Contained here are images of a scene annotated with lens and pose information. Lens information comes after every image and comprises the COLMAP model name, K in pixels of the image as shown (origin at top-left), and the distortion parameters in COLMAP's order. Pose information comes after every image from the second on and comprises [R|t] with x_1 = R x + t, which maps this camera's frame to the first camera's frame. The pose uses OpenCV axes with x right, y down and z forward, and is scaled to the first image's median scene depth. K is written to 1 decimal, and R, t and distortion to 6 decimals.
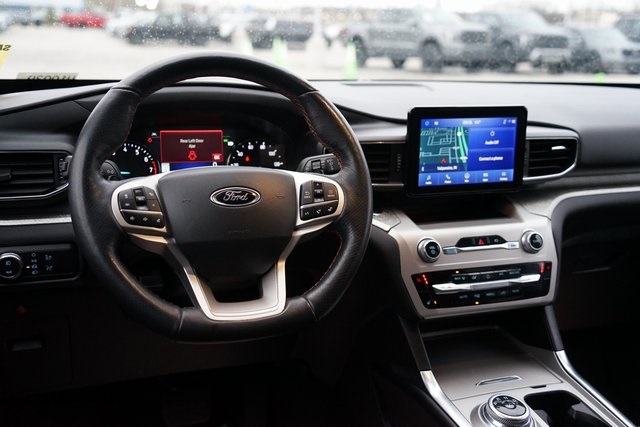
lens RADIAL K [[700.7, 0, 320.0], [0, 700.7, 213.5], [0, 0, 1]] dist [0.128179, 0.003661]
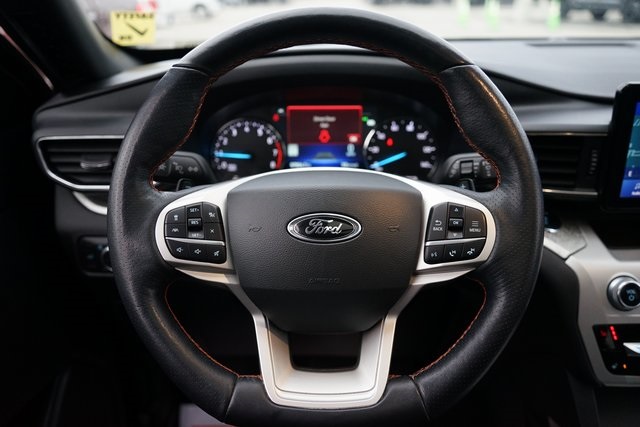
lens RADIAL K [[528.2, 0, 320.0], [0, 528.2, 213.5], [0, 0, 1]] dist [-0.011040, -0.003342]
pose [[0.938254, 0.098318, -0.331681, 0.035539], [-0.050128, 0.987285, 0.150852, -0.091321], [0.342295, -0.124911, 0.931252, 0.418904]]
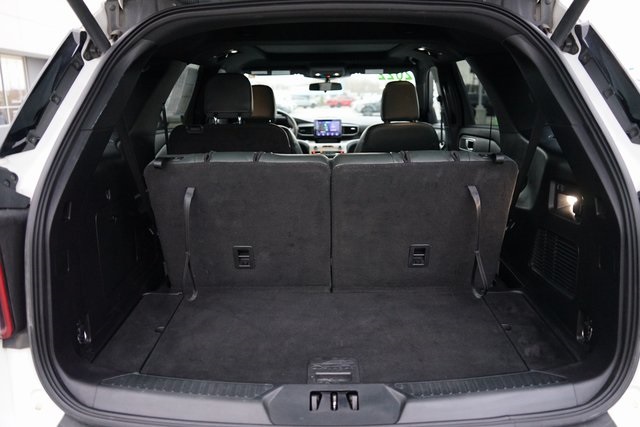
lens RADIAL K [[528.2, 0, 320.0], [0, 528.2, 213.5], [0, 0, 1]] dist [-0.011040, -0.003342]
pose [[0.933841, 0.028634, -0.356541, 1.557729], [-0.045916, 0.998140, -0.040099, 0.679925], [0.354730, 0.053817, 0.933419, -2.508769]]
